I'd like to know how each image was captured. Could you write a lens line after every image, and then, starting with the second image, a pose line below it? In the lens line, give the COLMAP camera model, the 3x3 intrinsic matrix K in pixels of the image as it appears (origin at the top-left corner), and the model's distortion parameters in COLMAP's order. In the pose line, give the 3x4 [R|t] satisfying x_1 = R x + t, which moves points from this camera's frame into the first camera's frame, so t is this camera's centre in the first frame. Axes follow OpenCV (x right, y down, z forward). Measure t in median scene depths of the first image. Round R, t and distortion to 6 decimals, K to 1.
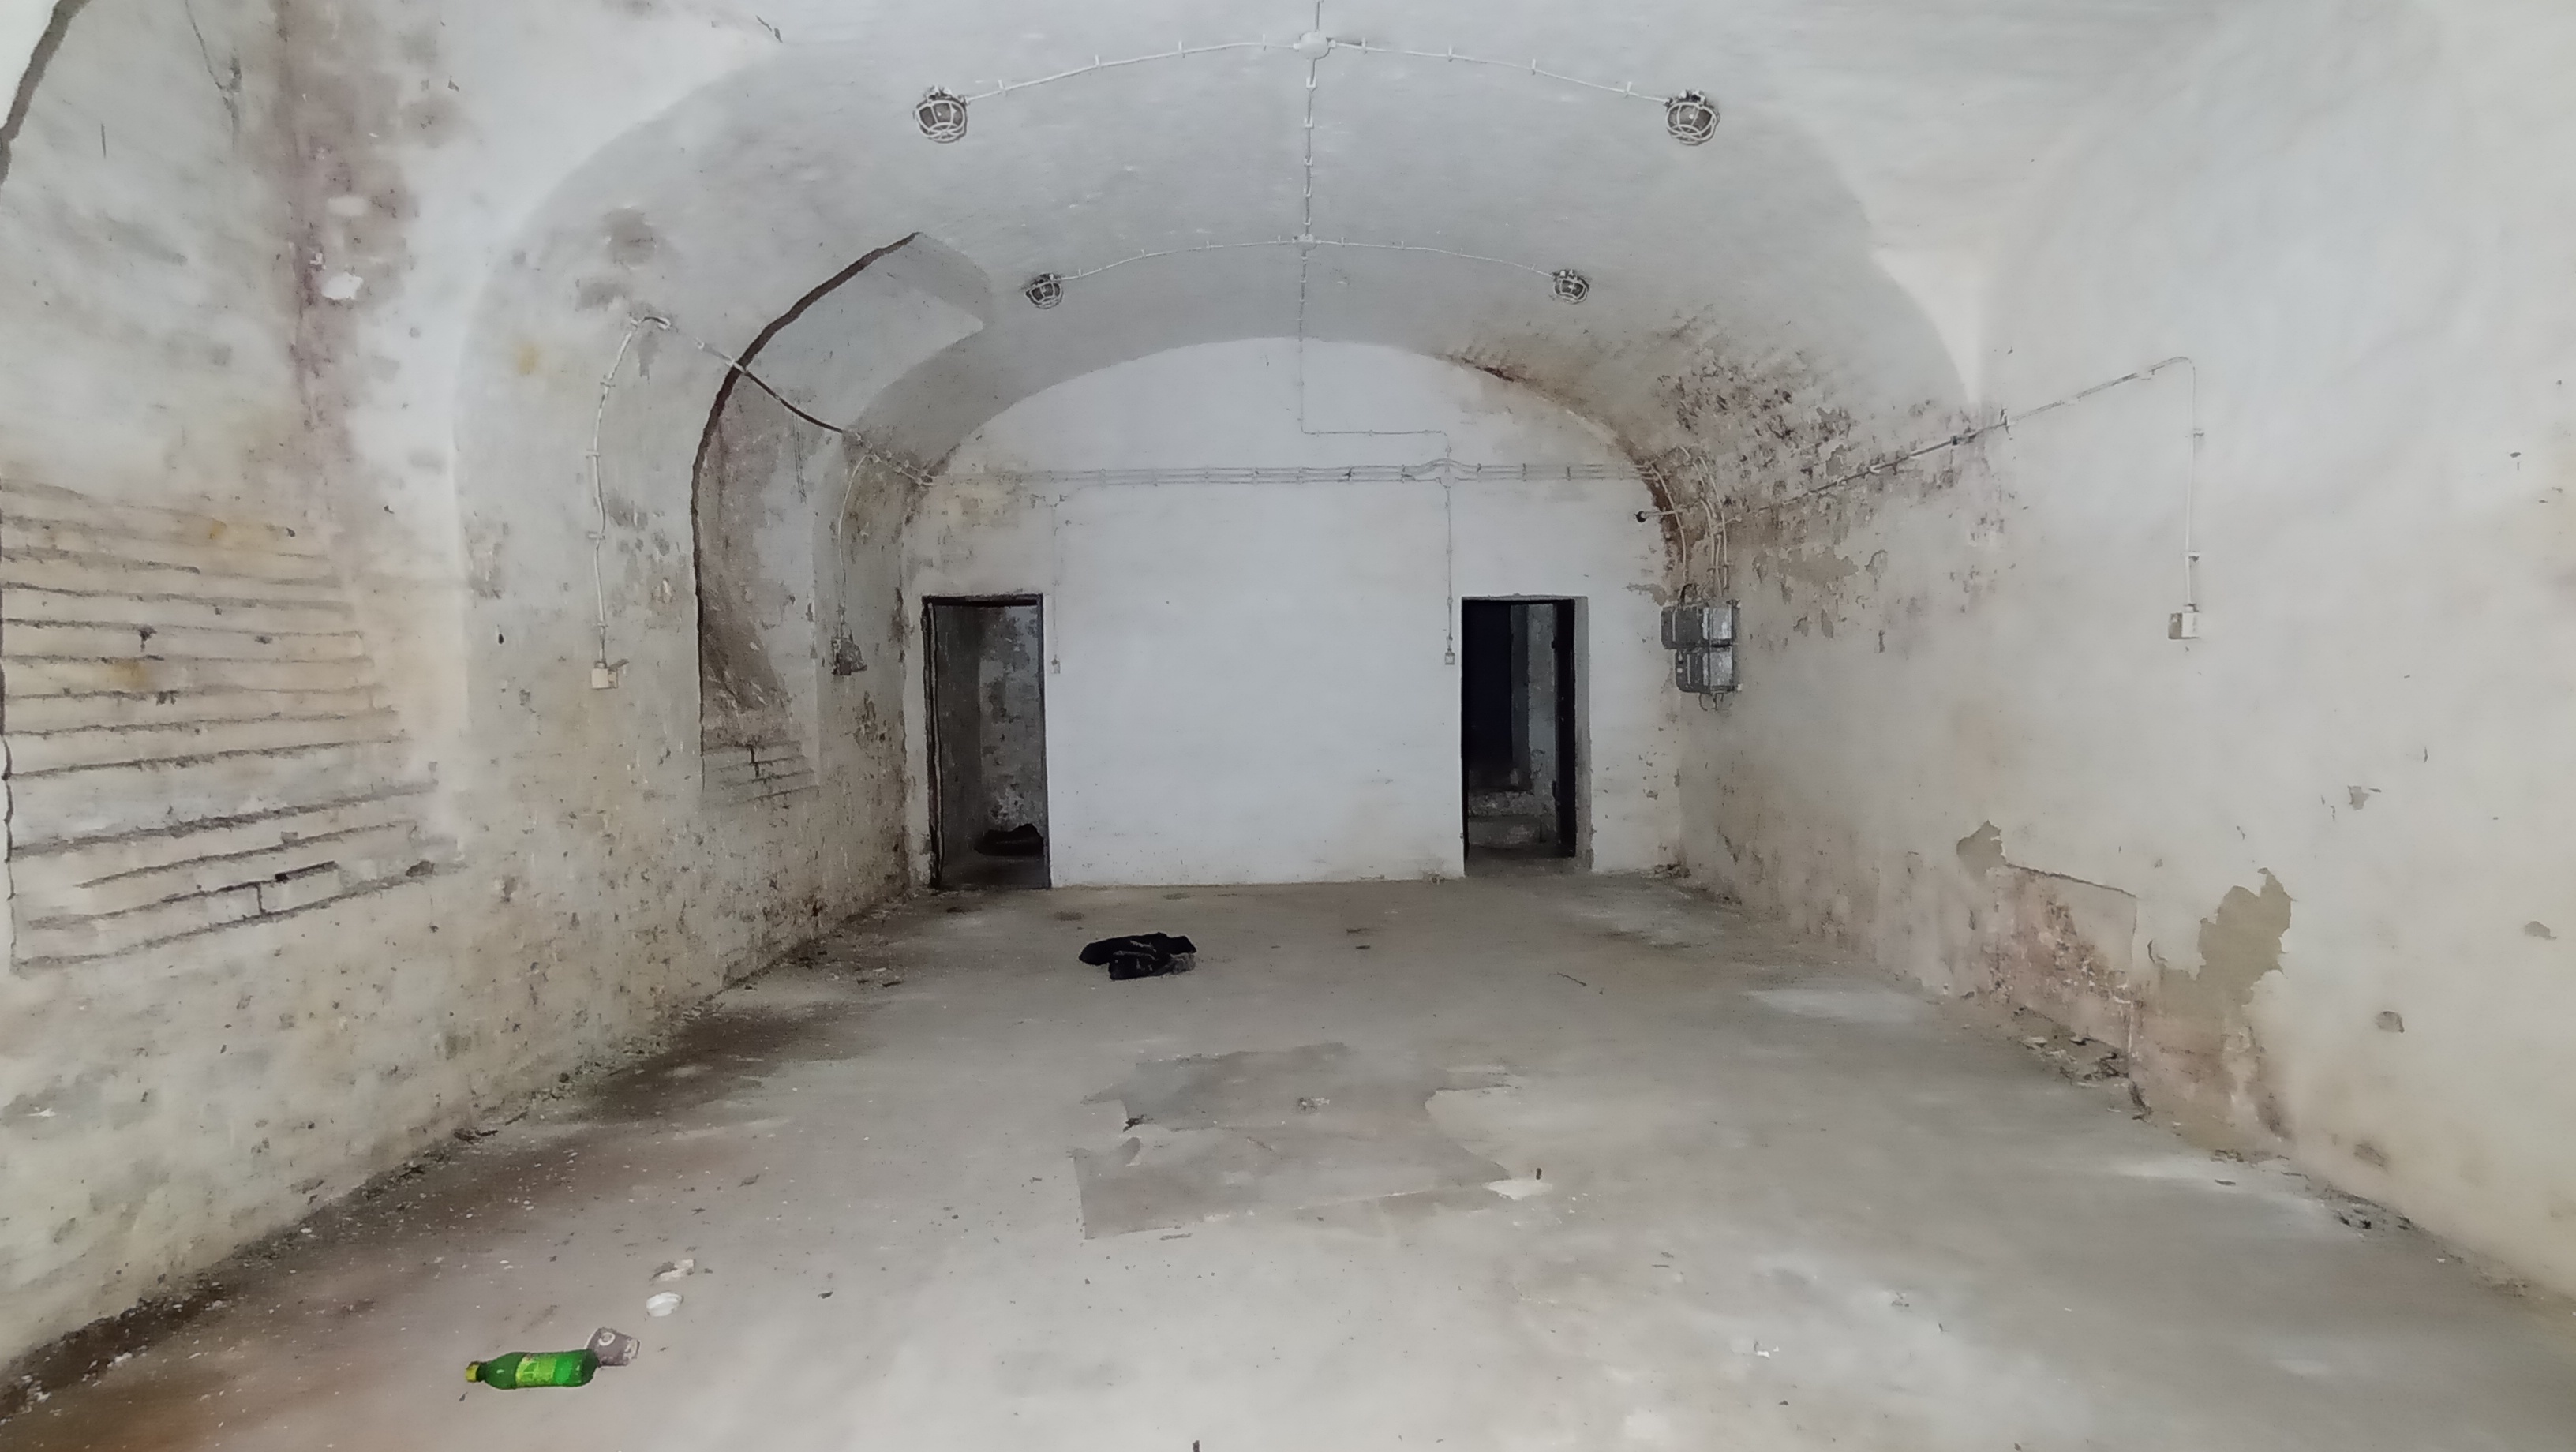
lens RADIAL K [[1161.6, 0, 1294.1], [0, 1161.6, 739.5], [0, 0, 1]] dist [-0.039527, 0.035743]
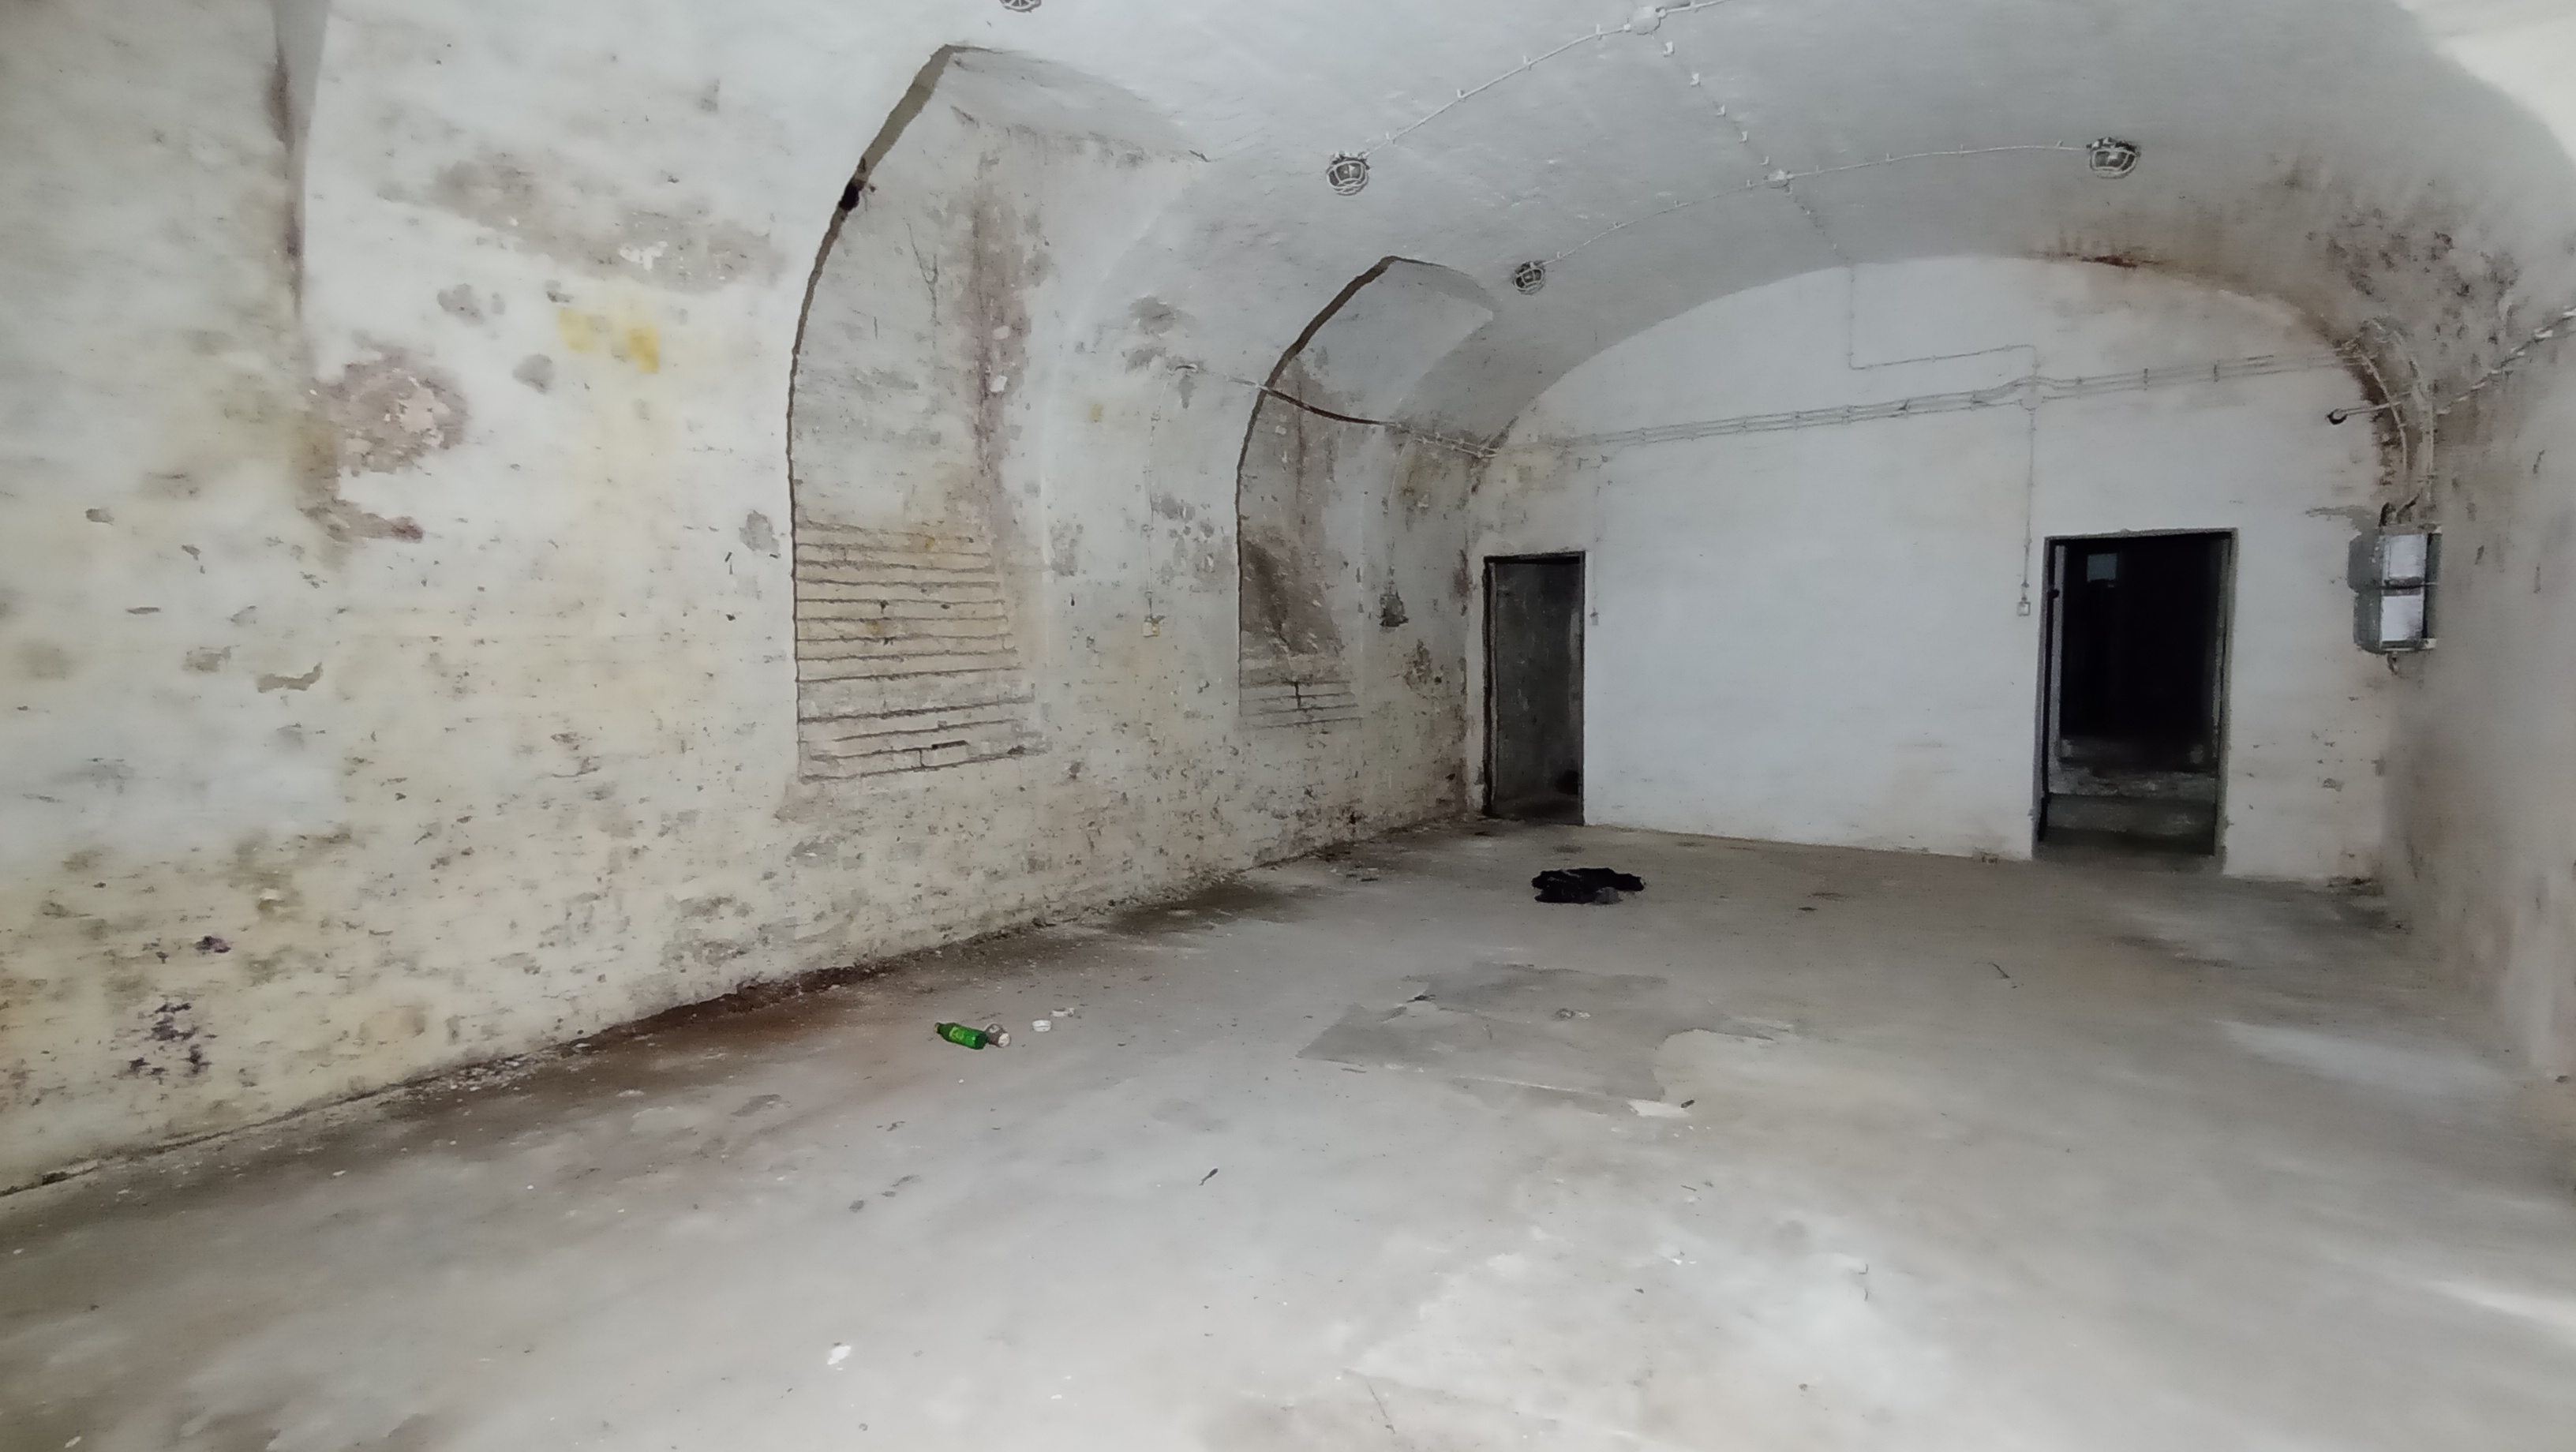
lens RADIAL K [[1161.6, 0, 1294.1], [0, 1161.6, 739.5], [0, 0, 1]] dist [-0.039527, 0.035743]
pose [[0.799204, 0.057598, -0.598293, 0.418284], [-0.032399, 0.998079, 0.052807, 0.000825], [0.600186, -0.022819, 0.799535, -0.037524]]
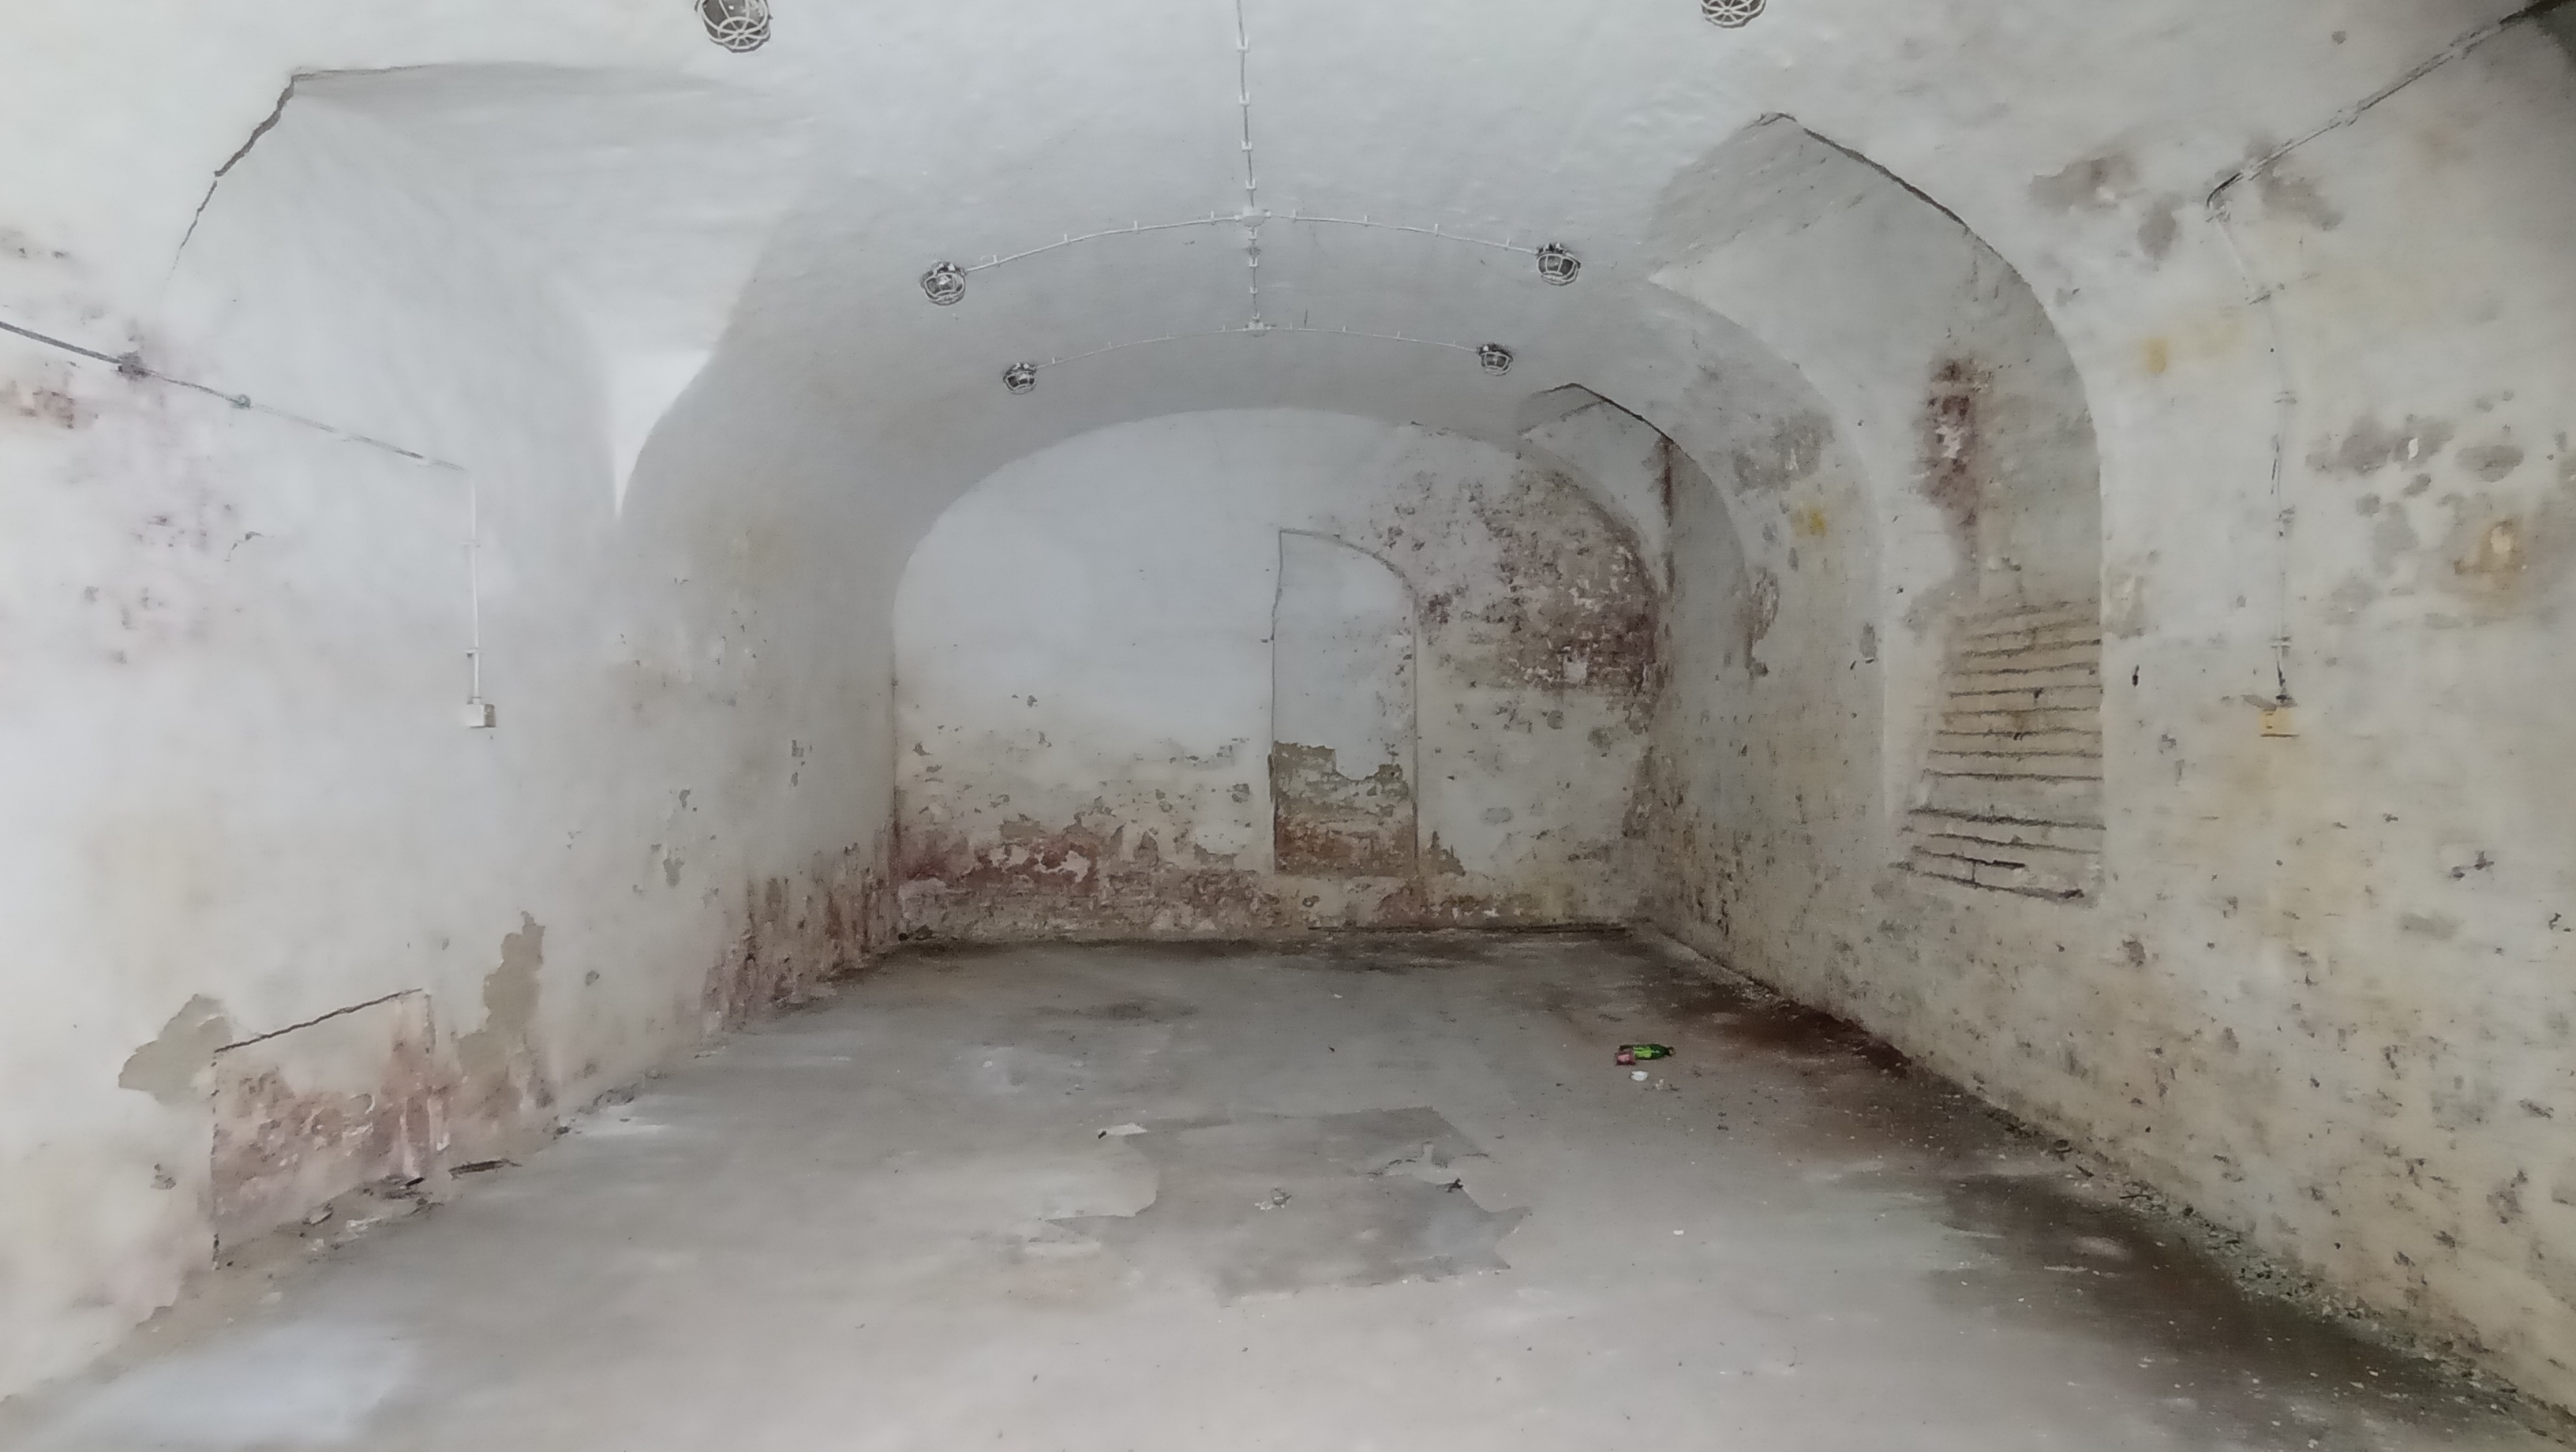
lens RADIAL K [[1161.6, 0, 1294.1], [0, 1161.6, 739.5], [0, 0, 1]] dist [-0.039527, 0.035743]
pose [[-0.999673, 0.024760, -0.006447, -0.003315], [0.024329, 0.997895, 0.060118, -0.103174], [0.007922, 0.059942, -0.998170, 1.765893]]
